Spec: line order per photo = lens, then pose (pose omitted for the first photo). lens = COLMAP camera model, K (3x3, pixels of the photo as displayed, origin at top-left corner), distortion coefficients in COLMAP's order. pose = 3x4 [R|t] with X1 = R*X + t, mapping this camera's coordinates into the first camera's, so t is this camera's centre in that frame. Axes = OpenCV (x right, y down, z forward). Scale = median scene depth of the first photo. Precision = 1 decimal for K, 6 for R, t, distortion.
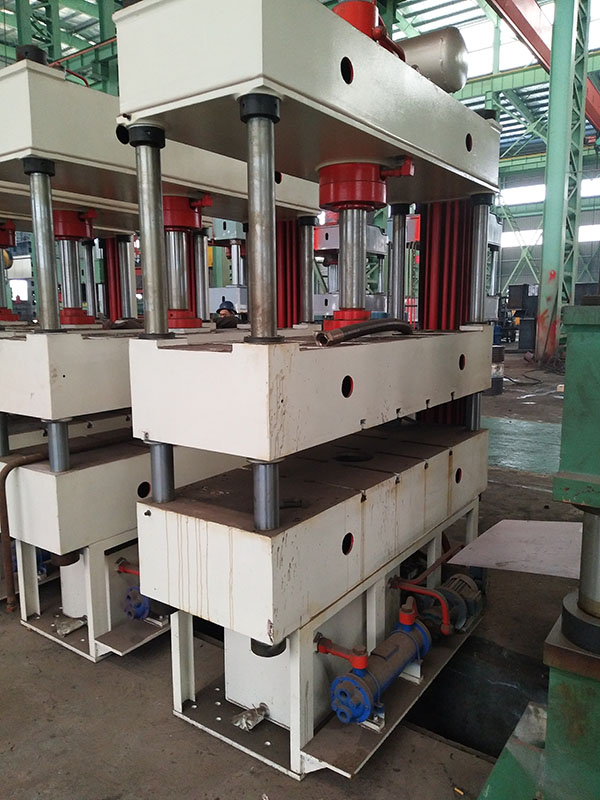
lens RADIAL K [[601.5, 0, 307.2], [0, 601.5, 395.9], [0, 0, 1]] dist [0.093114, -0.128081]
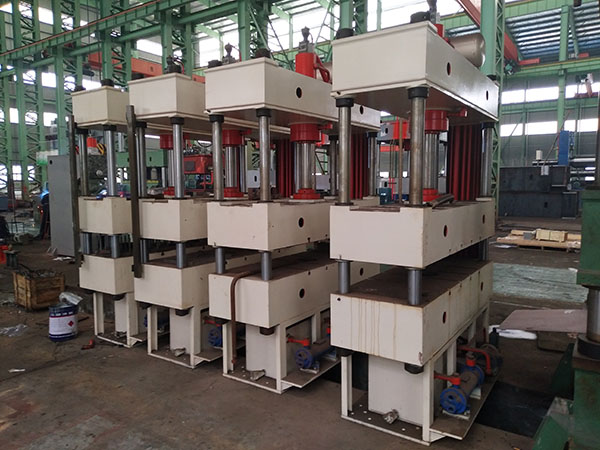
lens RADIAL K [[448.8, 0, 299.4], [0, 448.8, 220.5], [0, 0, 1]] dist [0.097777, -0.119604]
pose [[0.999795, -0.000416, 0.020239, -0.395577], [0.001662, 0.998099, -0.061602, 0.036251], [-0.020175, 0.061623, 0.997896, -0.372199]]
